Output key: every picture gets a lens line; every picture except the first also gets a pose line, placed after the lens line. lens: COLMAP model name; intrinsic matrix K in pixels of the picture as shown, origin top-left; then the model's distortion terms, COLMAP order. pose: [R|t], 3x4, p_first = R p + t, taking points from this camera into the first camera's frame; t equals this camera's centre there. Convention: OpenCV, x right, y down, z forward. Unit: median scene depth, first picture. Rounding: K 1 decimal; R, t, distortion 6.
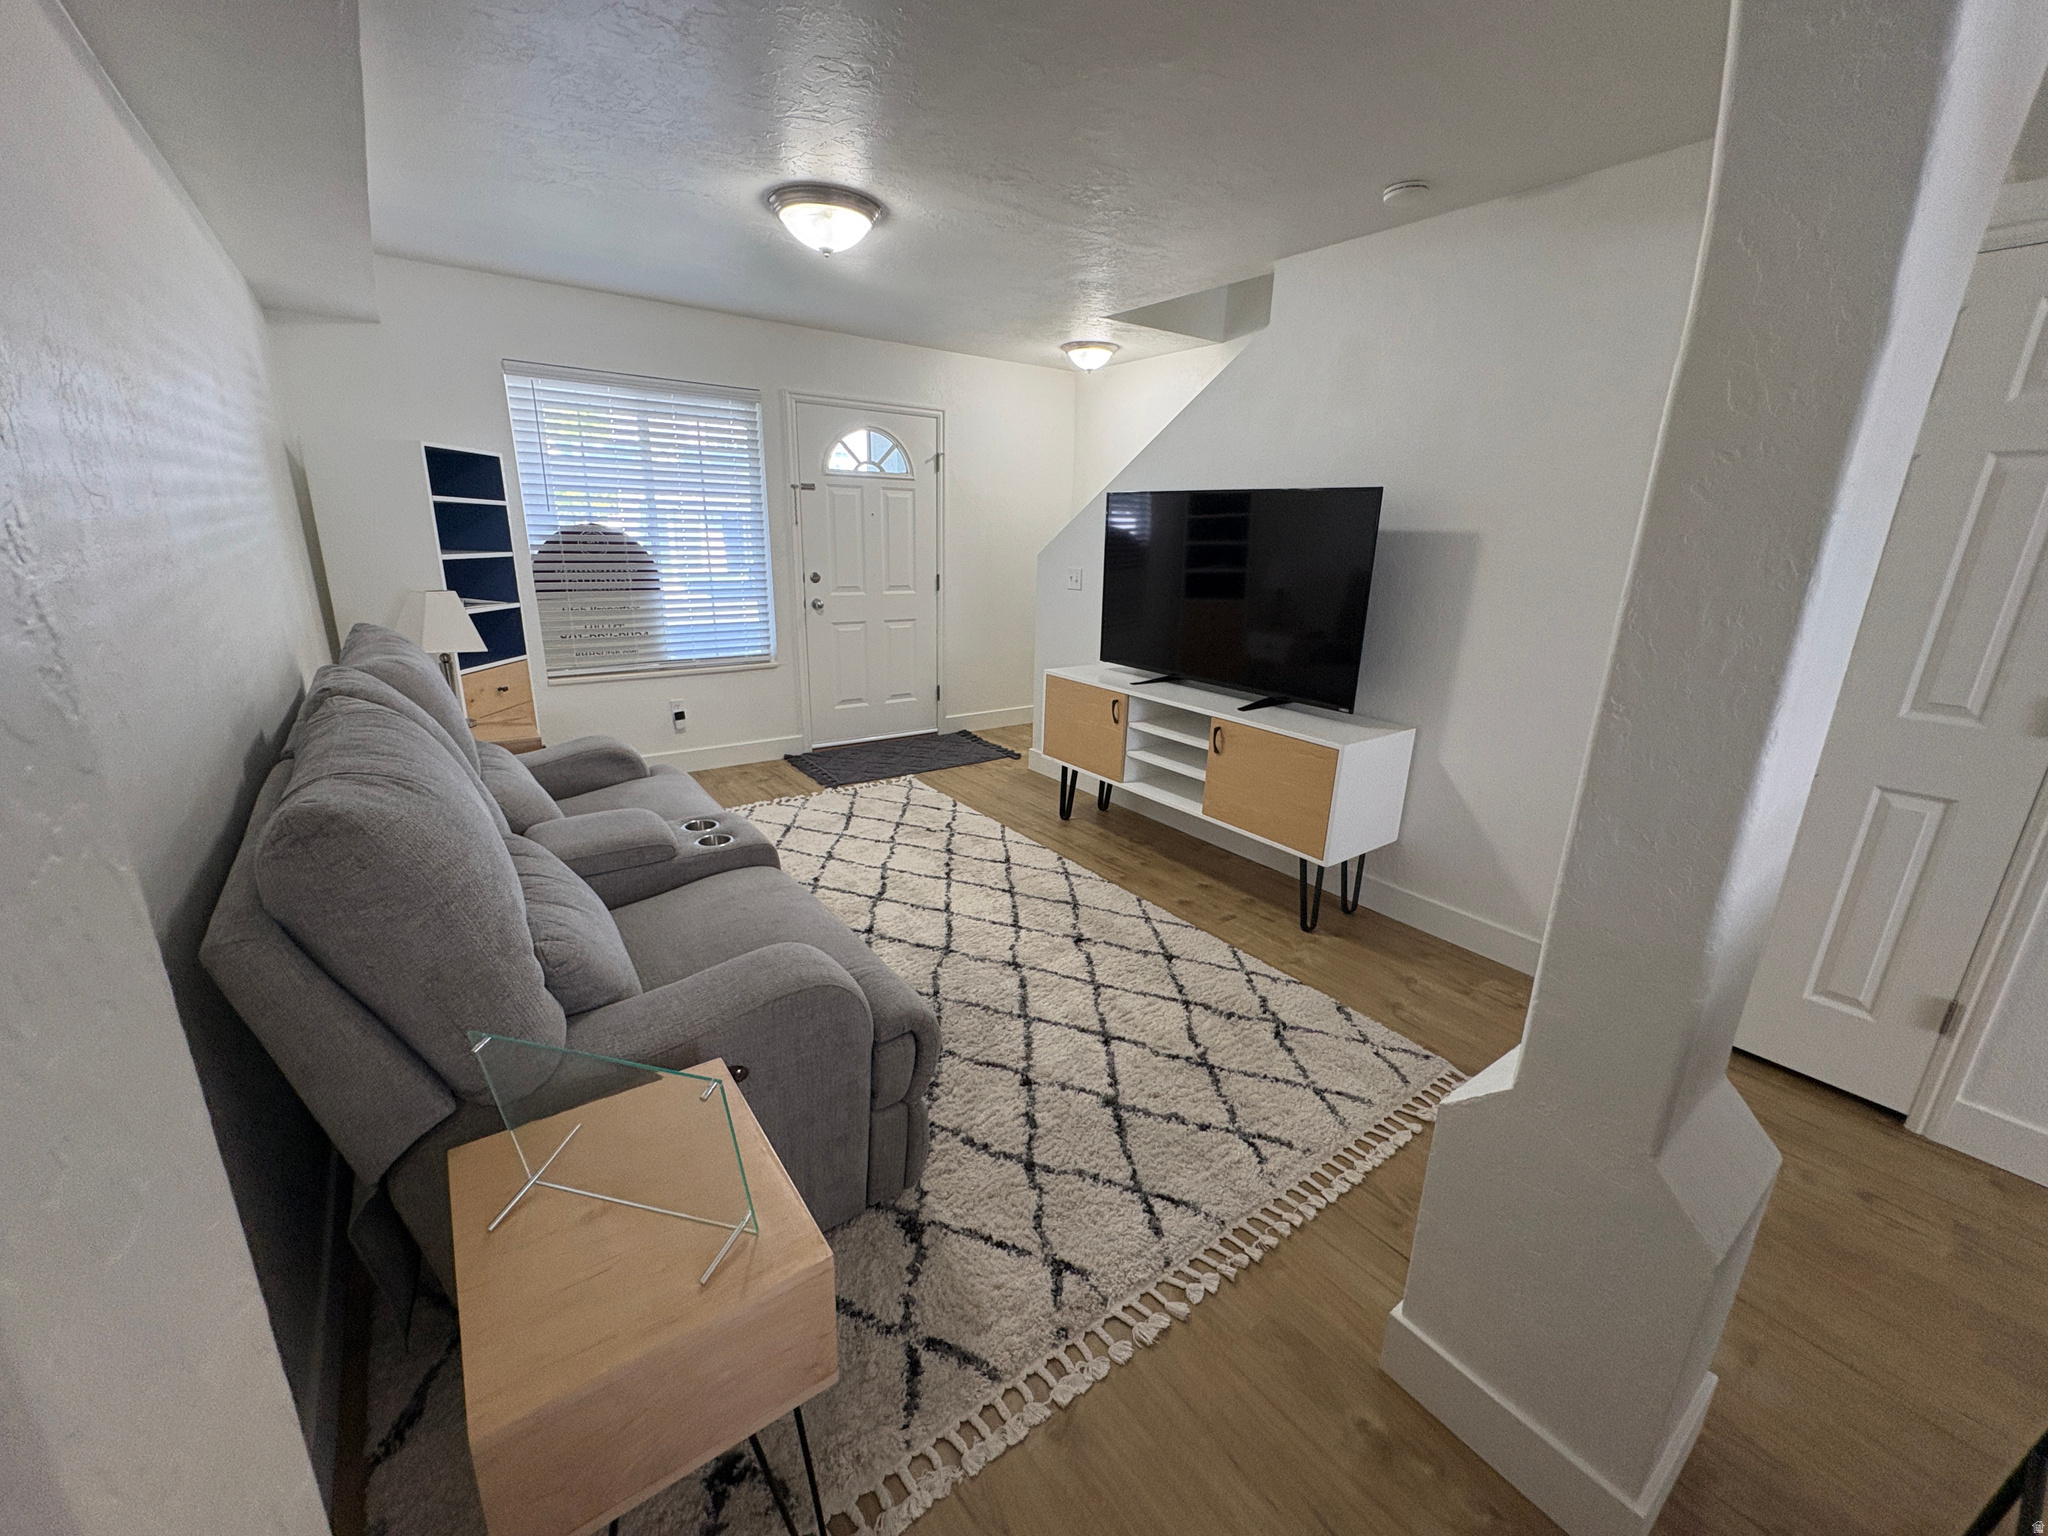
lens RADIAL K [[814.3, 0, 1026.5], [0, 814.3, 768.7], [0, 0, 1]] dist [0.002843, 0.000077]
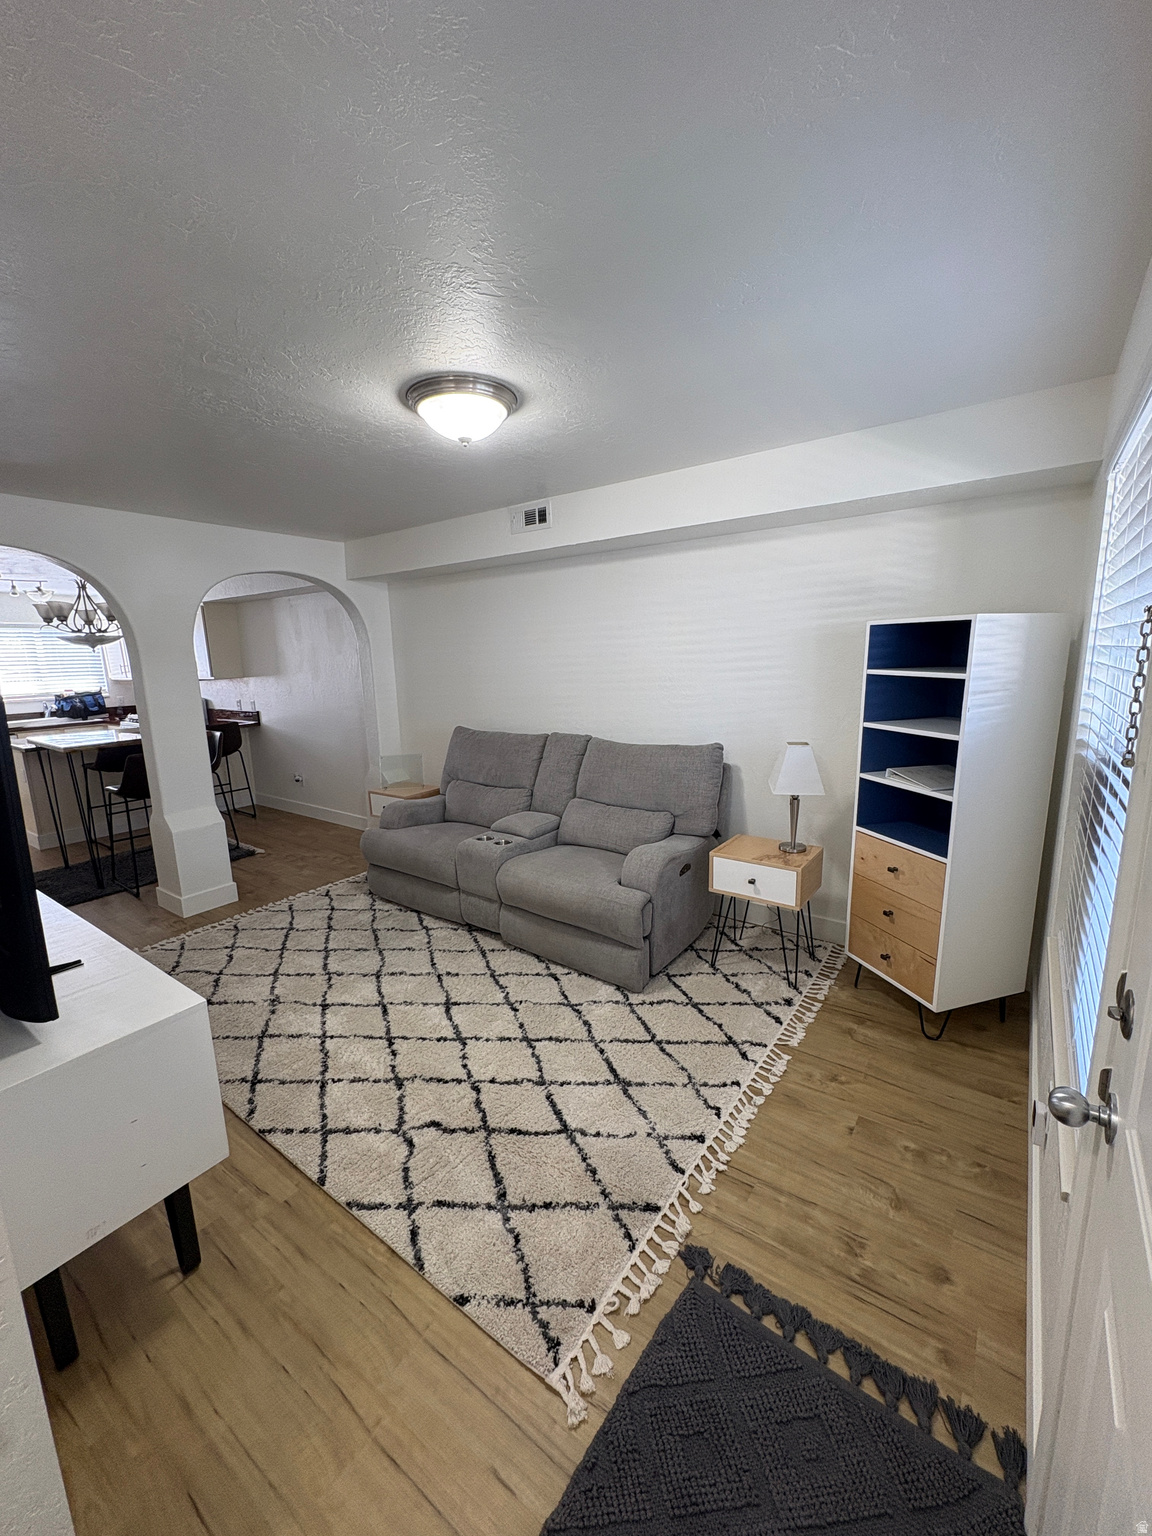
lens RADIAL K [[610.7, 0, 576.6], [0, 610.7, 774.2], [0, 0, 1]] dist [0.002843, 0.000077]
pose [[-0.953701, 0.062437, -0.294205, -0.104661], [-0.078076, 0.893281, 0.442666, -0.470865], [0.290447, 0.445141, -0.847048, 1.428946]]
